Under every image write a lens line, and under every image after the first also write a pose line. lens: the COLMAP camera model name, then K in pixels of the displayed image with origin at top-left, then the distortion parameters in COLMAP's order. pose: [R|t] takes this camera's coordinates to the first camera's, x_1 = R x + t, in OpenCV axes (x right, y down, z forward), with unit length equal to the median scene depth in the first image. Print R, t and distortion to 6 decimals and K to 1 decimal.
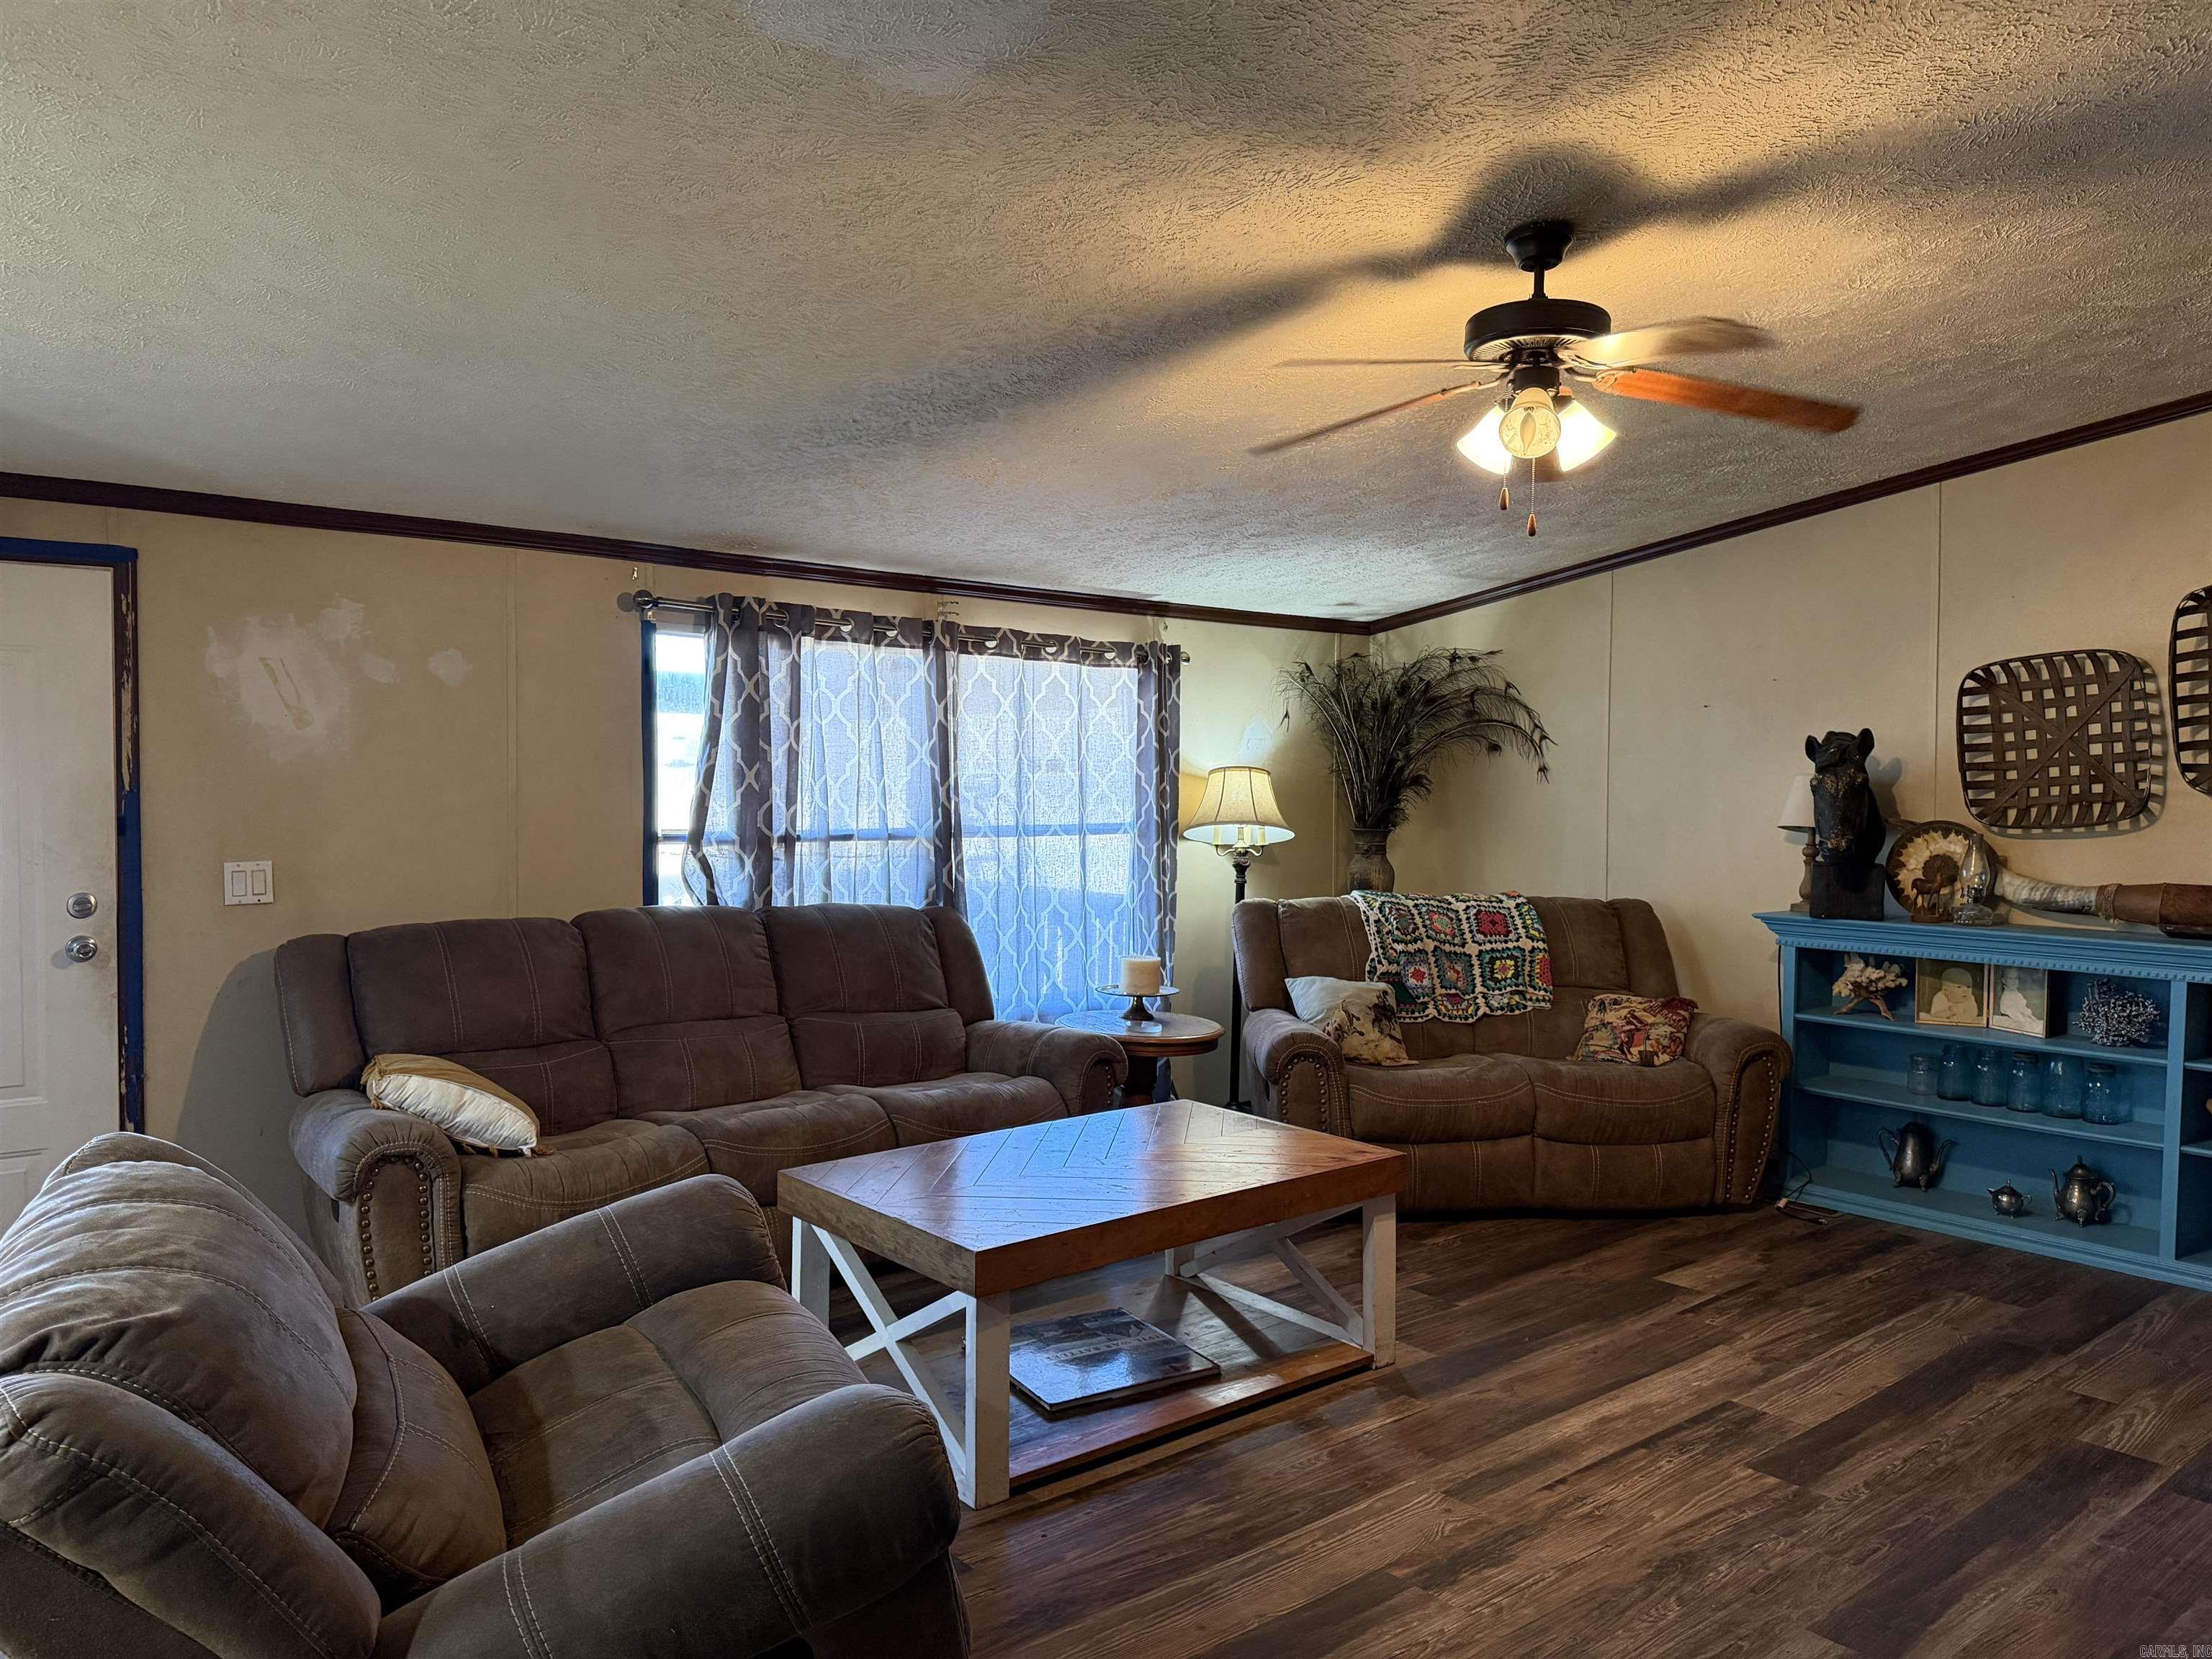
lens RADIAL K [[1547.6, 0, 1112.4], [0, 1547.6, 829.0], [0, 0, 1]] dist [0.083058, -0.111847]
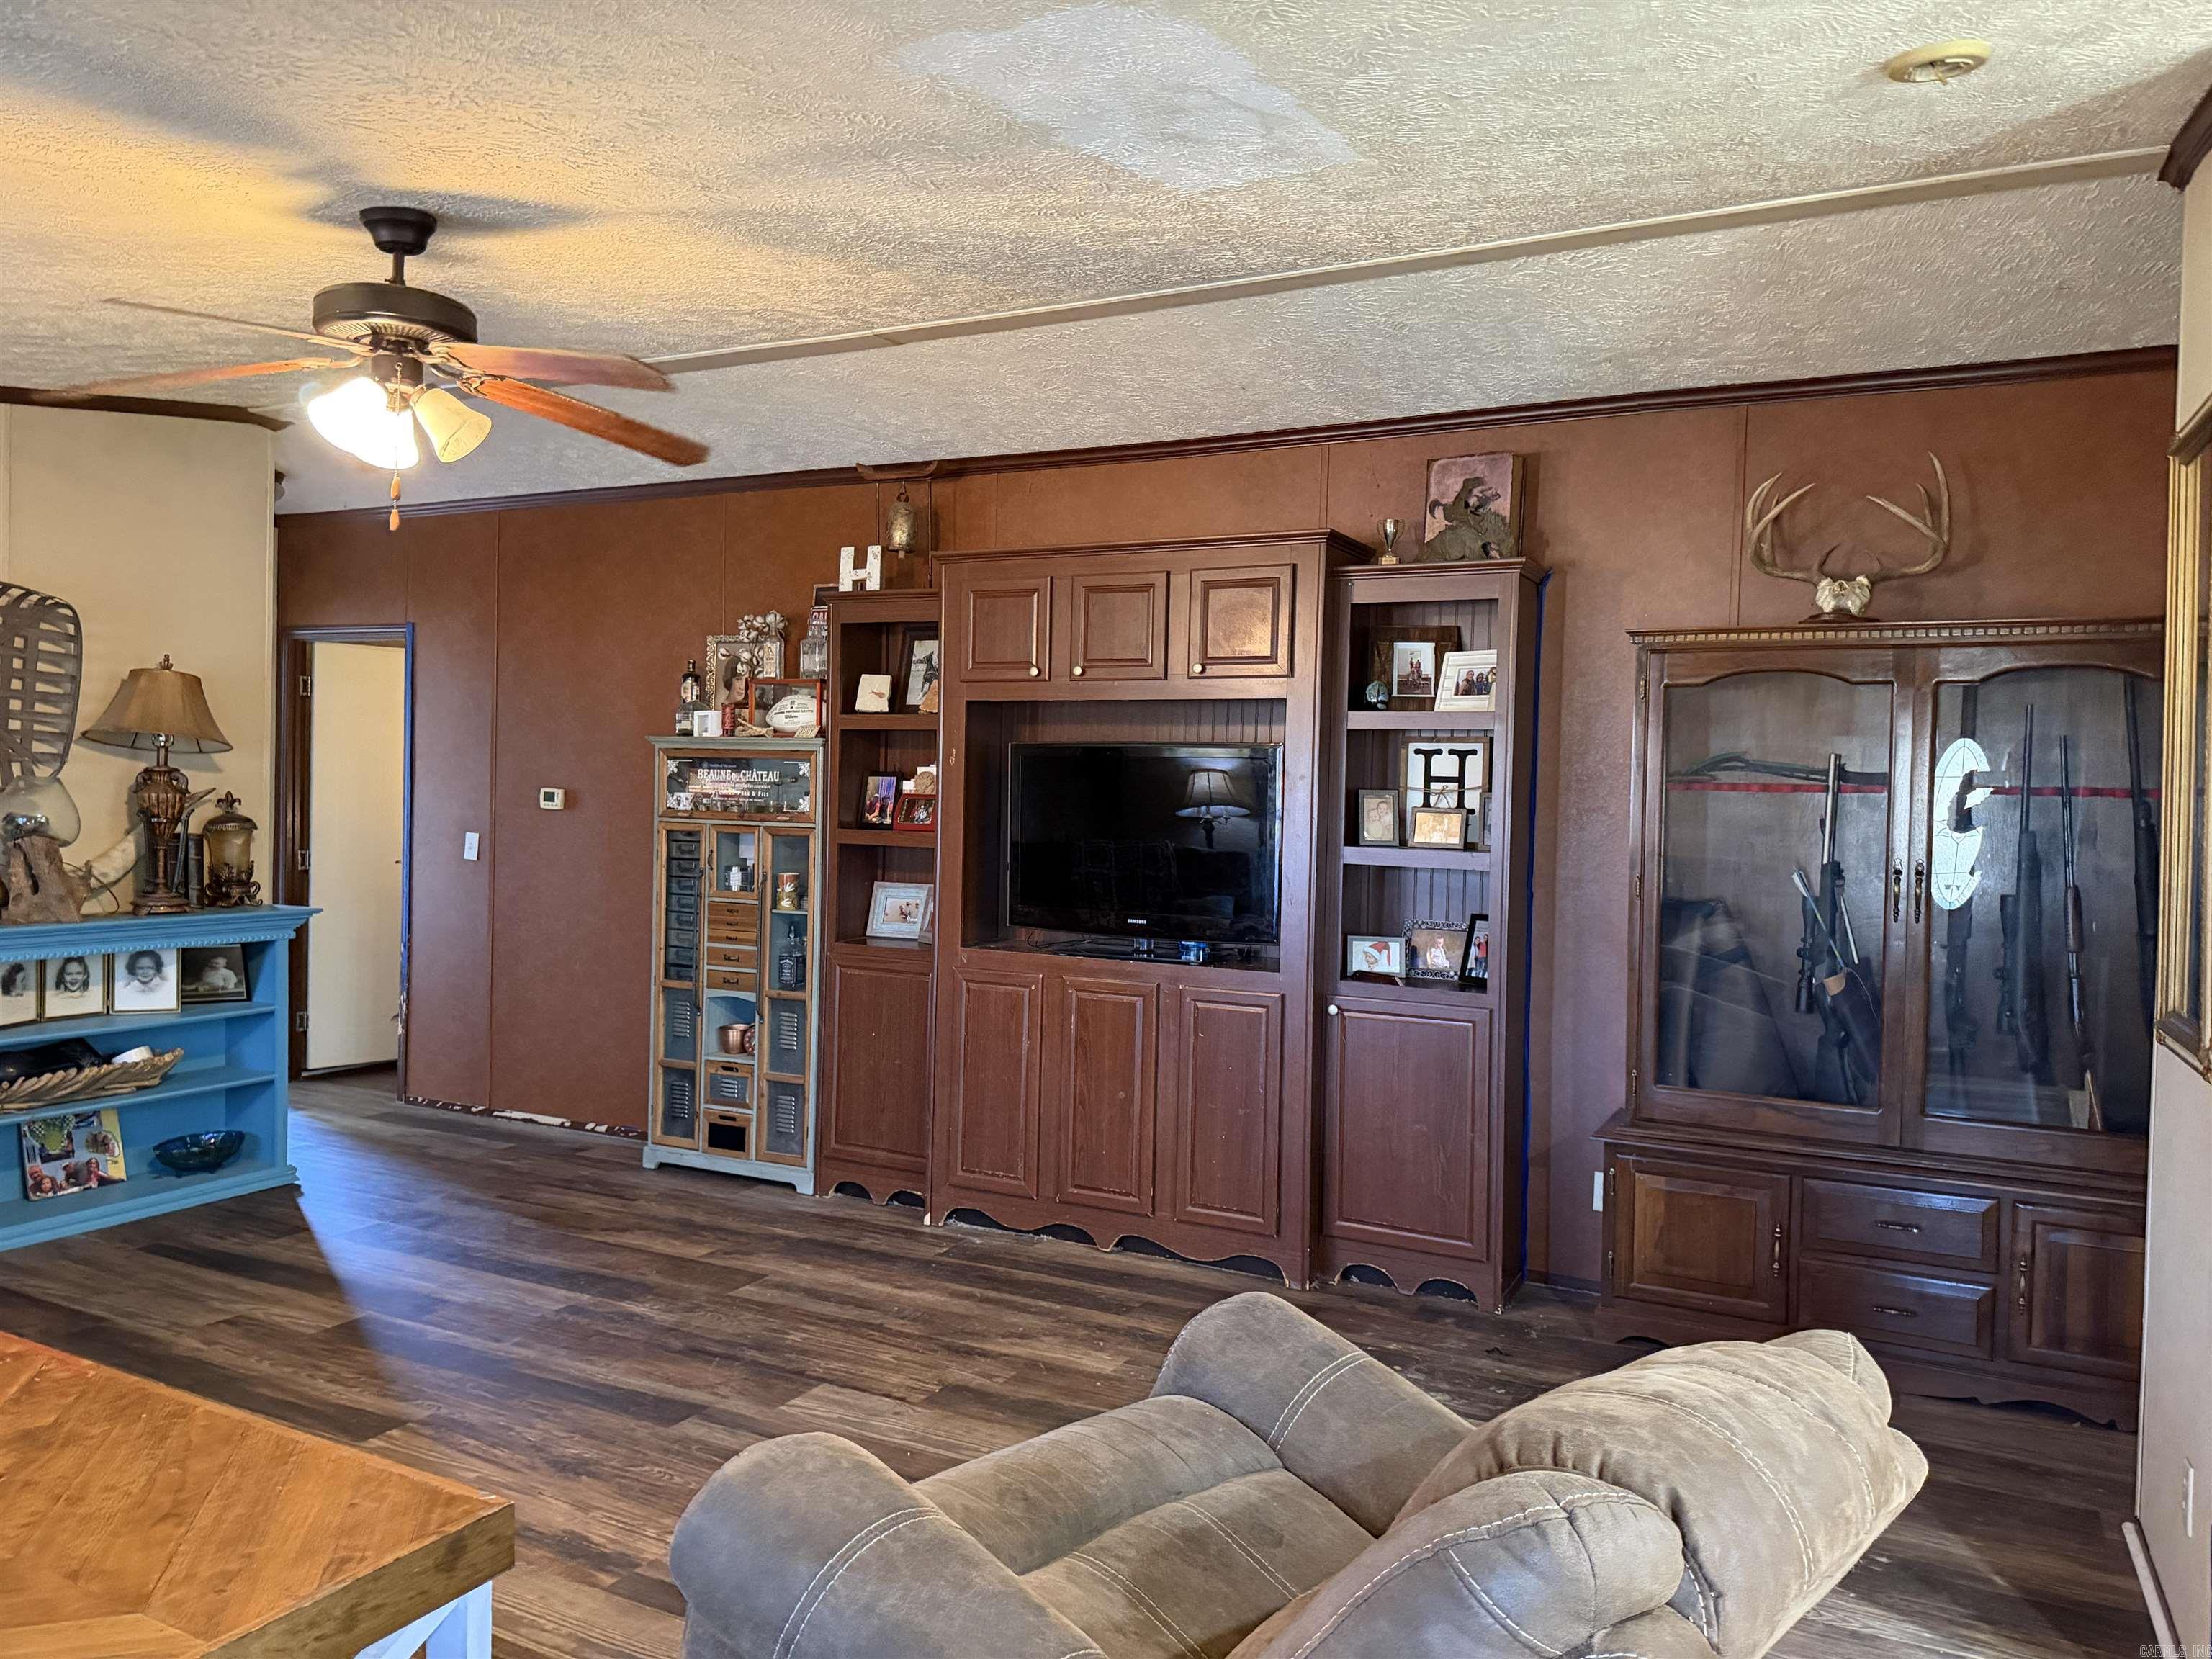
lens RADIAL K [[1547.6, 0, 1110.2], [0, 1547.6, 808.4], [0, 0, 1]] dist [0.083058, -0.111847]
pose [[-0.384955, -0.028229, 0.922503, -0.490275], [0.006321, 0.999428, 0.033221, -0.032171], [-0.922914, 0.018620, -0.384556, 0.615065]]
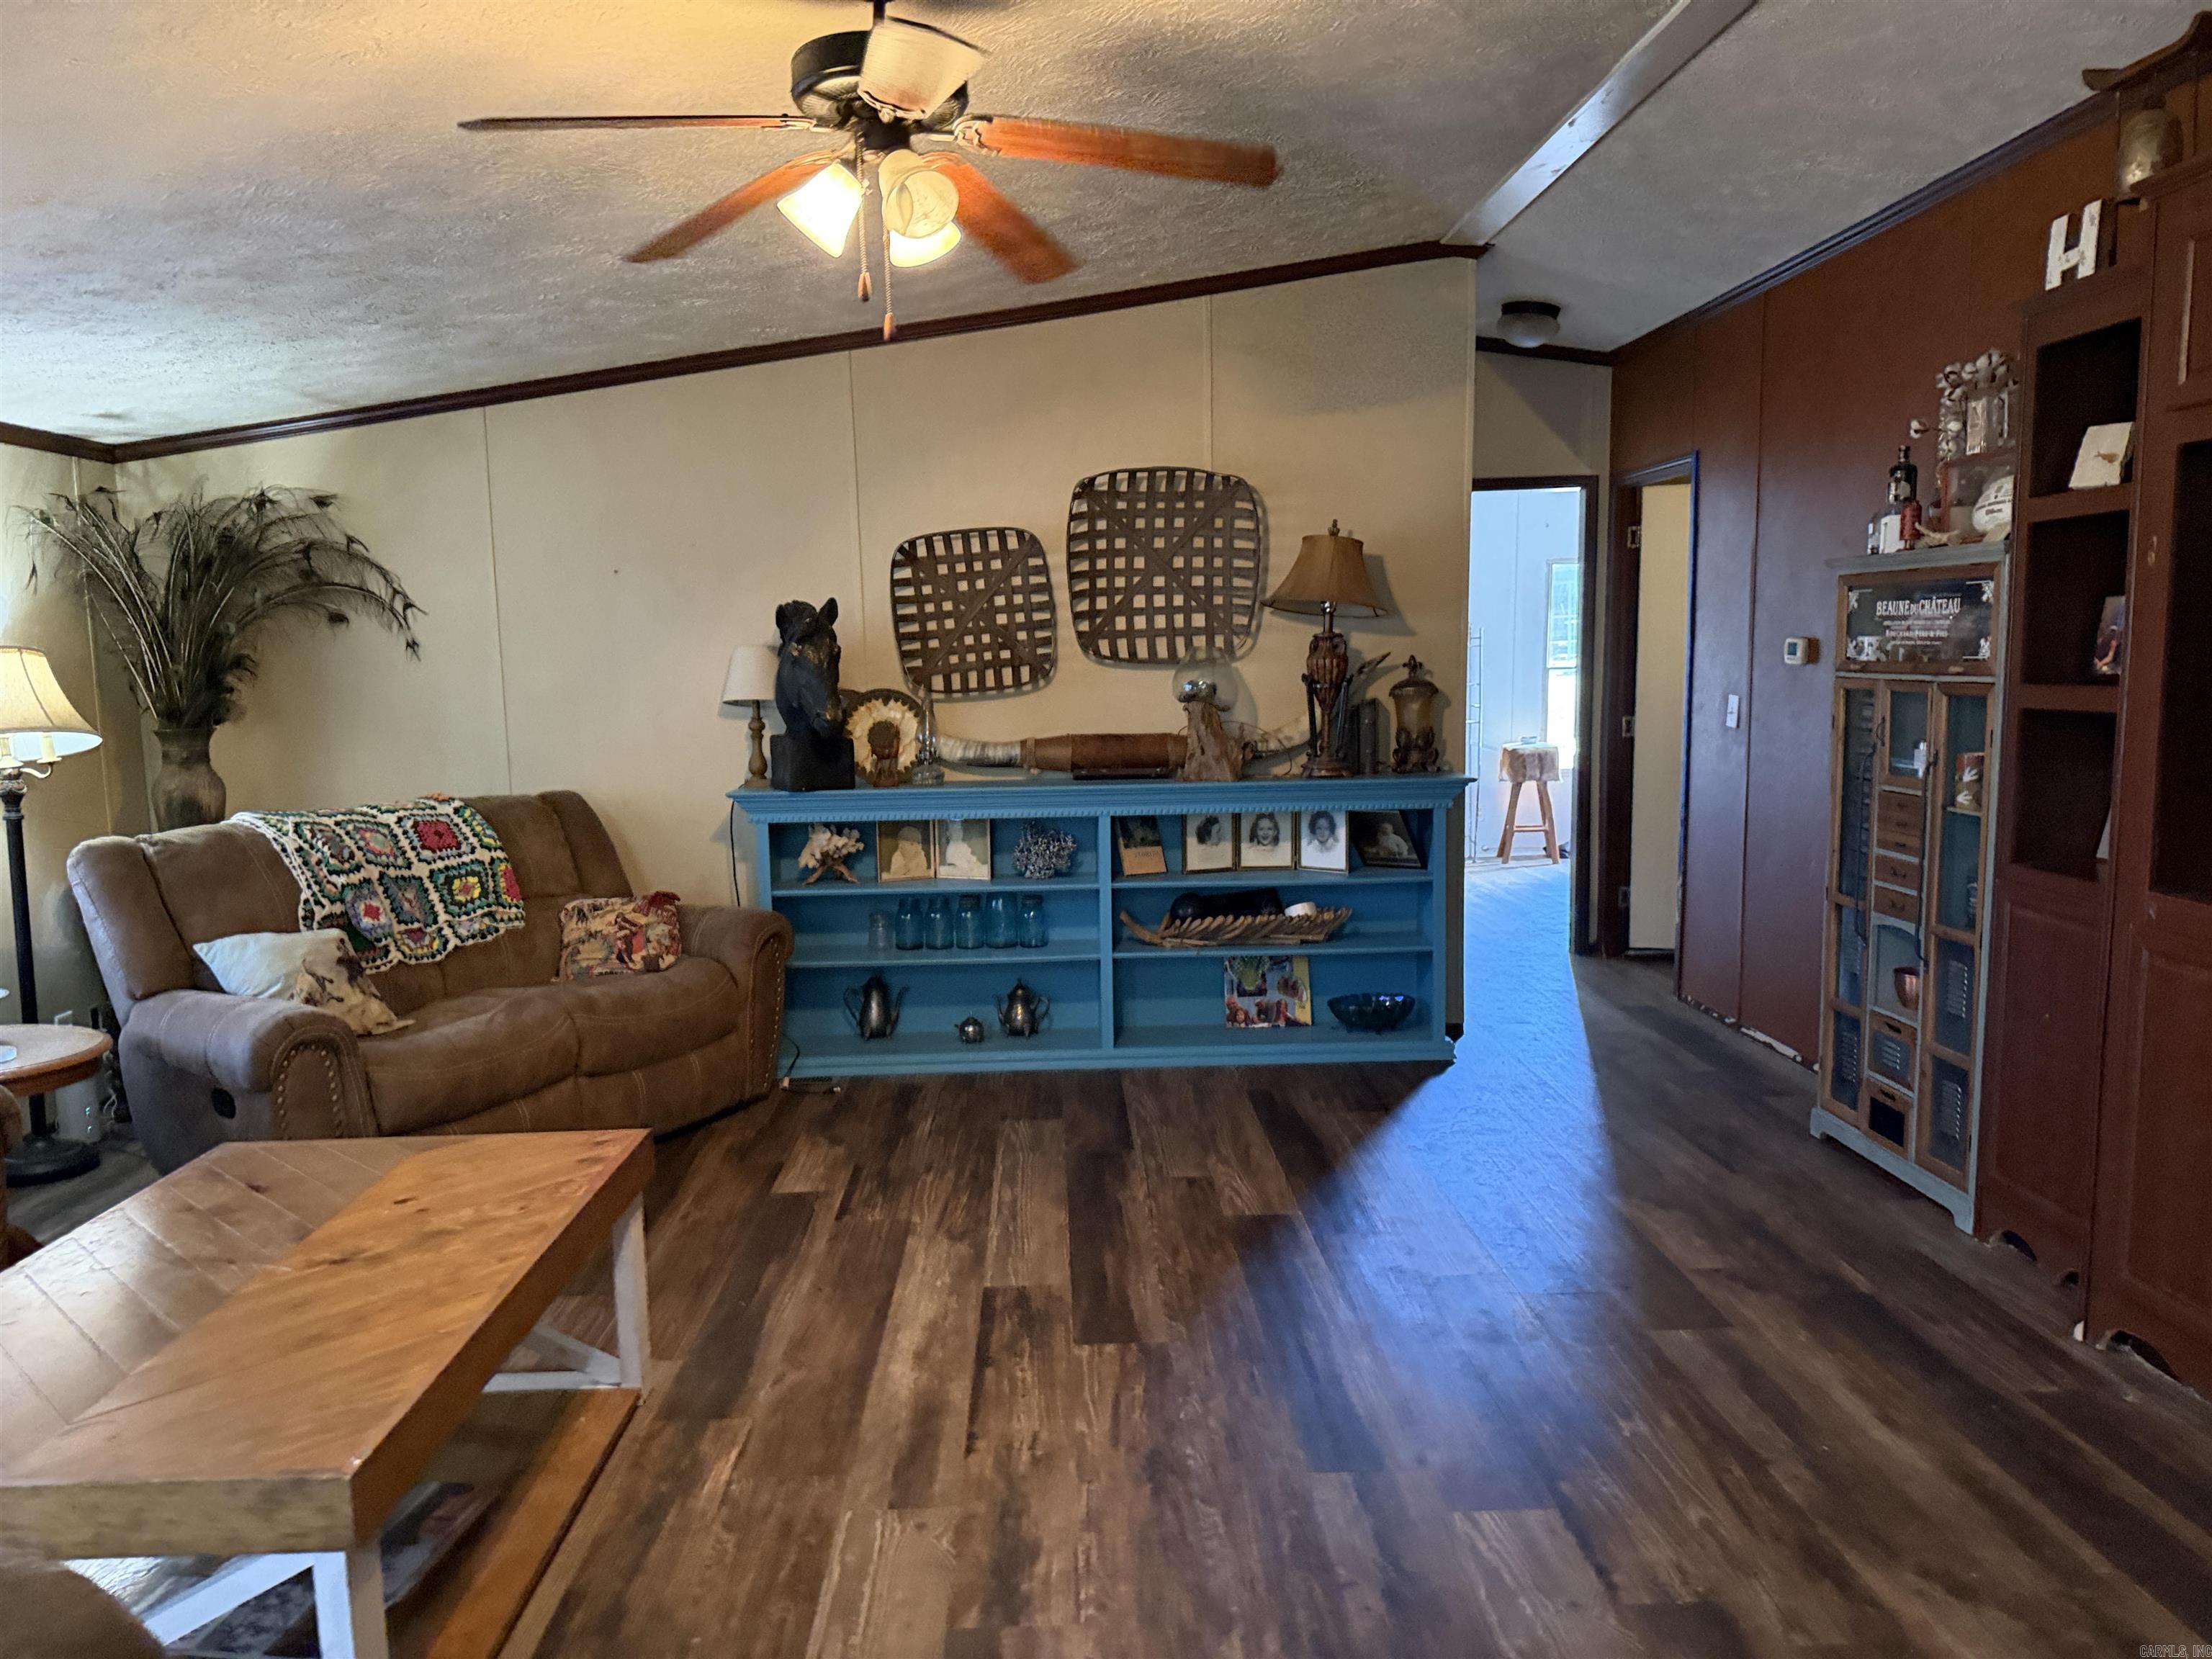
lens RADIAL K [[1547.6, 0, 1103.2], [0, 1547.6, 834.5], [0, 0, 1]] dist [0.083058, -0.111847]
pose [[0.614299, -0.110273, 0.781330, -0.208309], [0.048298, 0.993585, 0.102256, -0.007553], [-0.787594, -0.025079, 0.615684, 0.258221]]
